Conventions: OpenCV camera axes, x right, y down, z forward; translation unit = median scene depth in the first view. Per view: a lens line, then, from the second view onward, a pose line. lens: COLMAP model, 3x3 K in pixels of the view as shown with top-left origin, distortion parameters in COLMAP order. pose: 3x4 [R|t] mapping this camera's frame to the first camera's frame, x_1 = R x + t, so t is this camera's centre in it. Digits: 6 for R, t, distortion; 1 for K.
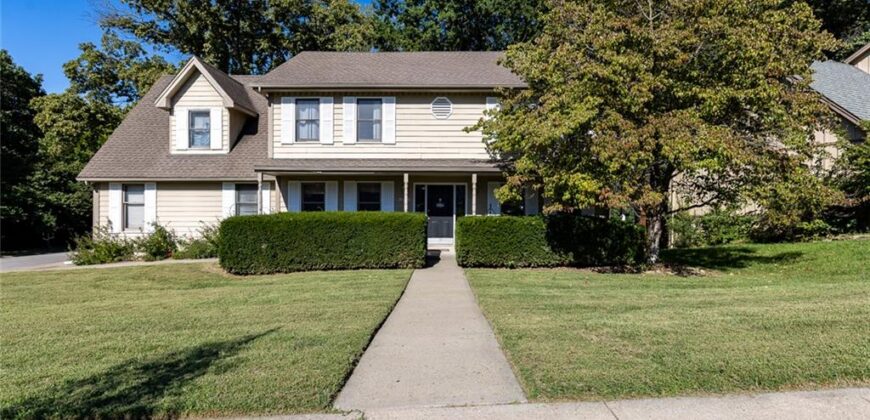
lens RADIAL K [[412.1, 0, 434.7], [0, 412.1, 212.1], [0, 0, 1]] dist [0.005732, -0.000860]
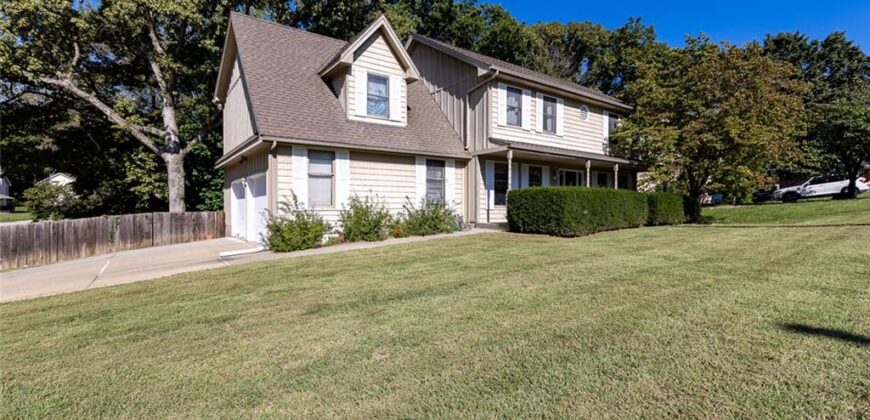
lens RADIAL K [[383.7, 0, 434.6], [0, 383.7, 207.0], [0, 0, 1]] dist [-0.001497, 0.001337]
pose [[0.804895, -0.001433, 0.593416, -1.004356], [0.004630, 0.999982, -0.003864, 0.047551], [-0.593399, 0.005858, 0.804887, 0.263503]]
